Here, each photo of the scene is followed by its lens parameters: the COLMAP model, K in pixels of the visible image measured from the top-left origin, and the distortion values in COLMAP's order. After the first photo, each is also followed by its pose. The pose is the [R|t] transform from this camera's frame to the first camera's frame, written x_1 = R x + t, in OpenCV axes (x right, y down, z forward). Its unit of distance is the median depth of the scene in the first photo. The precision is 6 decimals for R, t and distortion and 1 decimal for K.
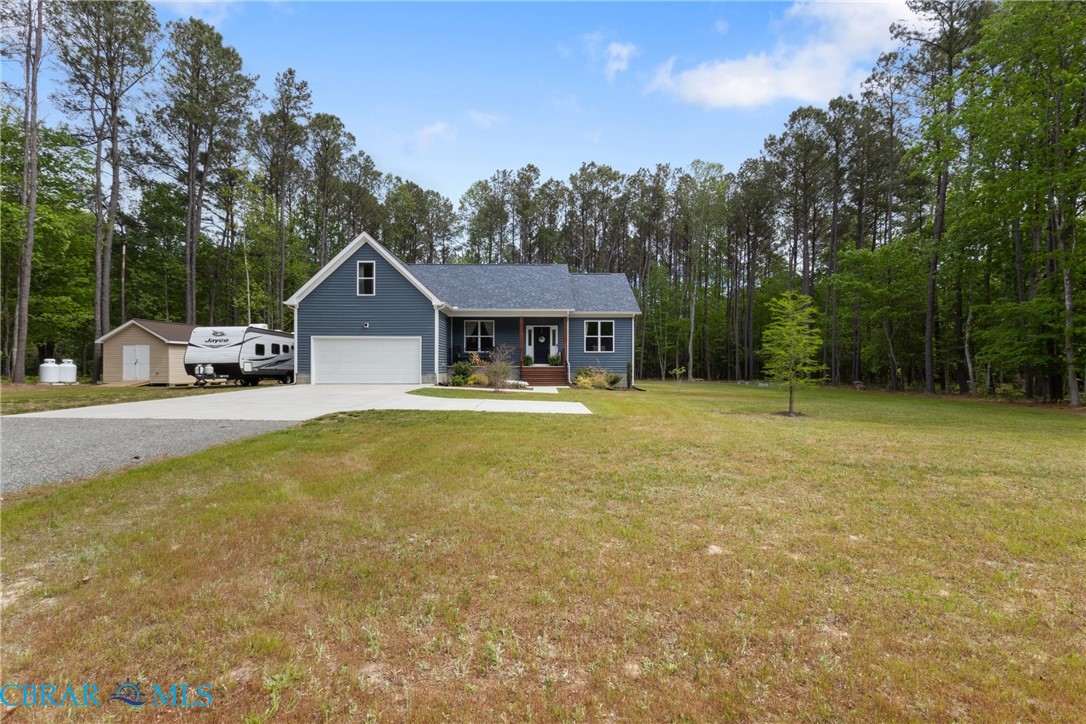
lens RADIAL K [[503.0, 0, 544.3], [0, 503.0, 365.1], [0, 0, 1]] dist [0.001501, 0.002171]
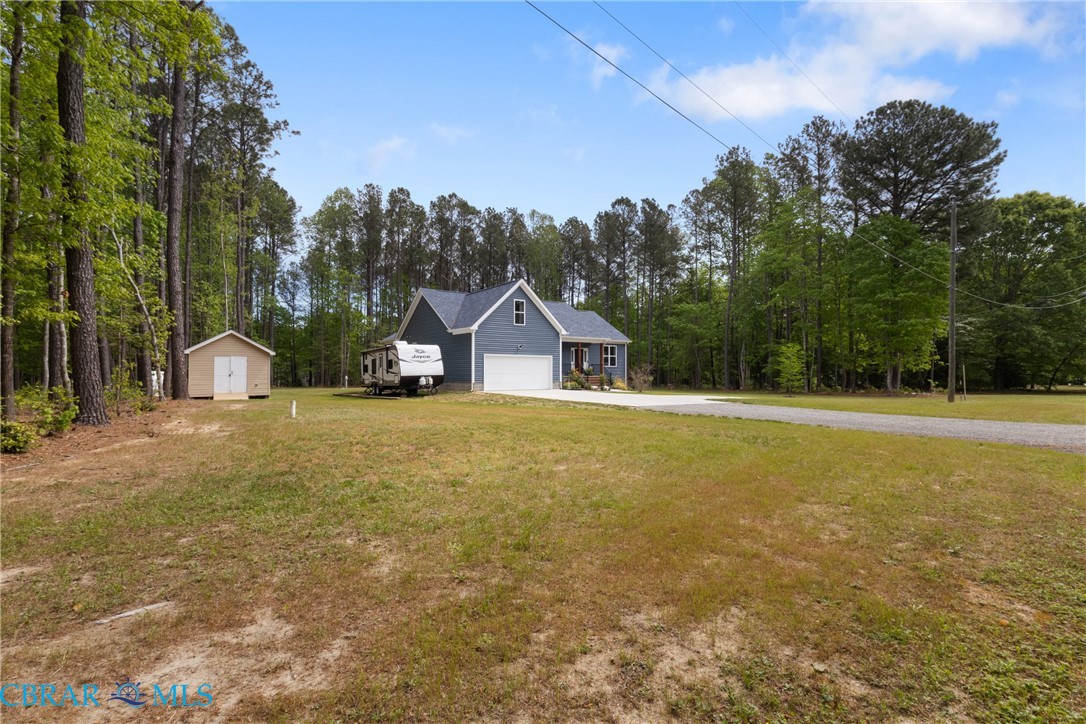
lens RADIAL K [[503.0, 0, 540.3], [0, 503.0, 371.7], [0, 0, 1]] dist [0.001501, 0.002171]
pose [[0.833493, -0.000334, 0.552530, -0.890347], [0.000367, 1.000000, 0.000051, -0.010423], [-0.552530, 0.000160, 0.833493, -0.136898]]
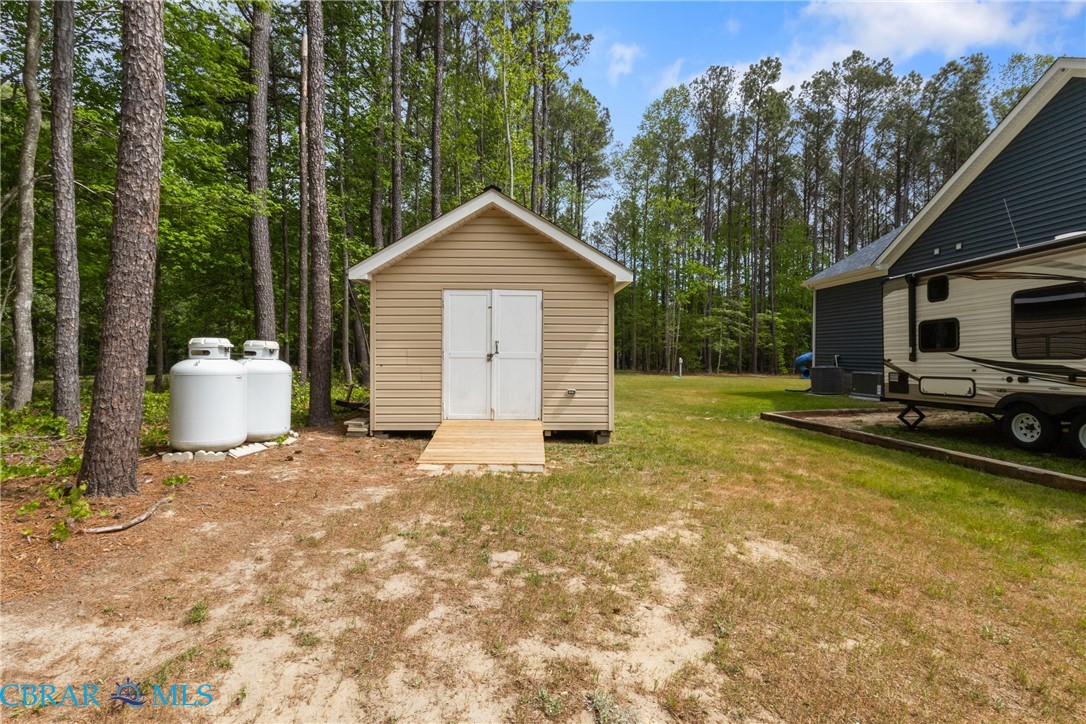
lens RADIAL K [[503.0, 0, 543.5], [0, 503.0, 358.8], [0, 0, 1]] dist [0.001501, 0.002171]
pose [[0.999045, 0.003786, 0.043518, -0.833199], [-0.004351, 0.999907, 0.012912, -0.006743], [-0.043465, -0.013089, 0.998969, 0.762609]]
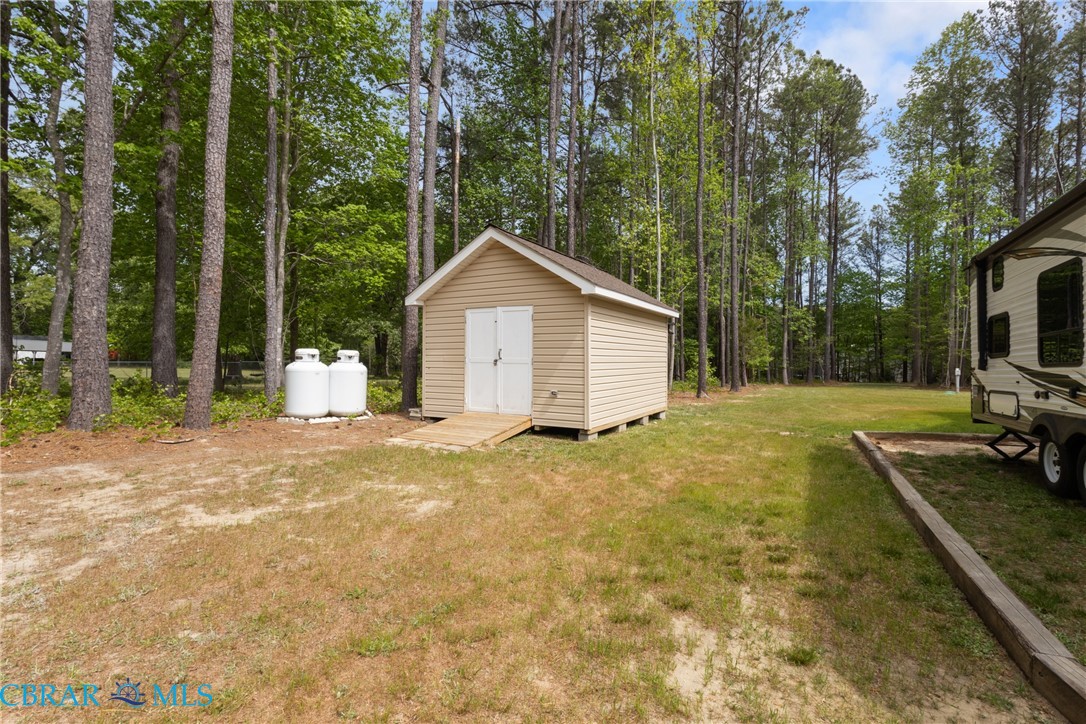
lens RADIAL K [[503.0, 0, 540.6], [0, 503.0, 357.5], [0, 0, 1]] dist [0.001501, 0.002171]
pose [[0.878130, 0.003632, -0.478409, -0.656051], [-0.006373, 0.999971, -0.004105, -0.005789], [0.478380, 0.006654, 0.878128, 0.756704]]
